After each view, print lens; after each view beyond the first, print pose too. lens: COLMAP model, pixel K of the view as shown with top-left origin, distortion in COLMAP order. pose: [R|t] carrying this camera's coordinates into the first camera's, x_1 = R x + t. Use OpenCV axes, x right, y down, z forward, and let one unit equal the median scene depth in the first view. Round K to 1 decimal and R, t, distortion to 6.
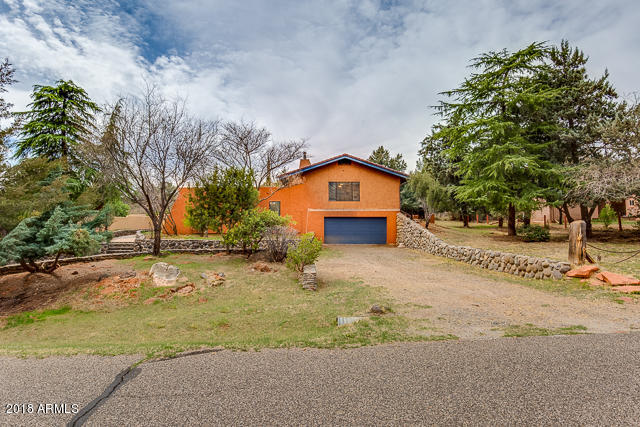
lens RADIAL K [[419.7, 0, 317.3], [0, 419.7, 210.9], [0, 0, 1]] dist [0.009984, -0.000292]
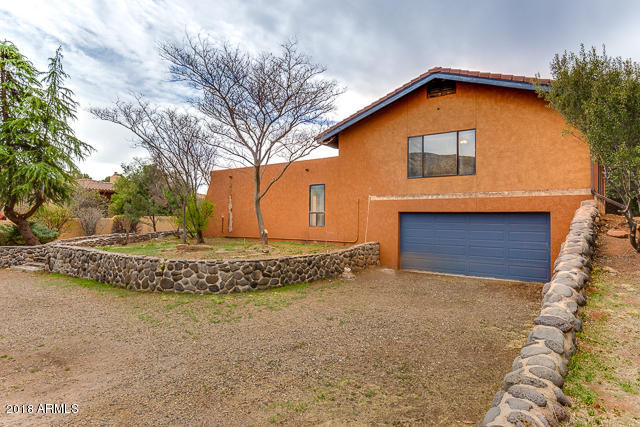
lens RADIAL K [[393.9, 0, 315.5], [0, 393.9, 214.6], [0, 0, 1]] dist [-0.007093, -0.002472]
pose [[0.735298, 0.006679, -0.677711, 0.353762], [0.005242, 0.999865, 0.015542, 0.014226], [0.677724, -0.014981, 0.735164, 0.846993]]
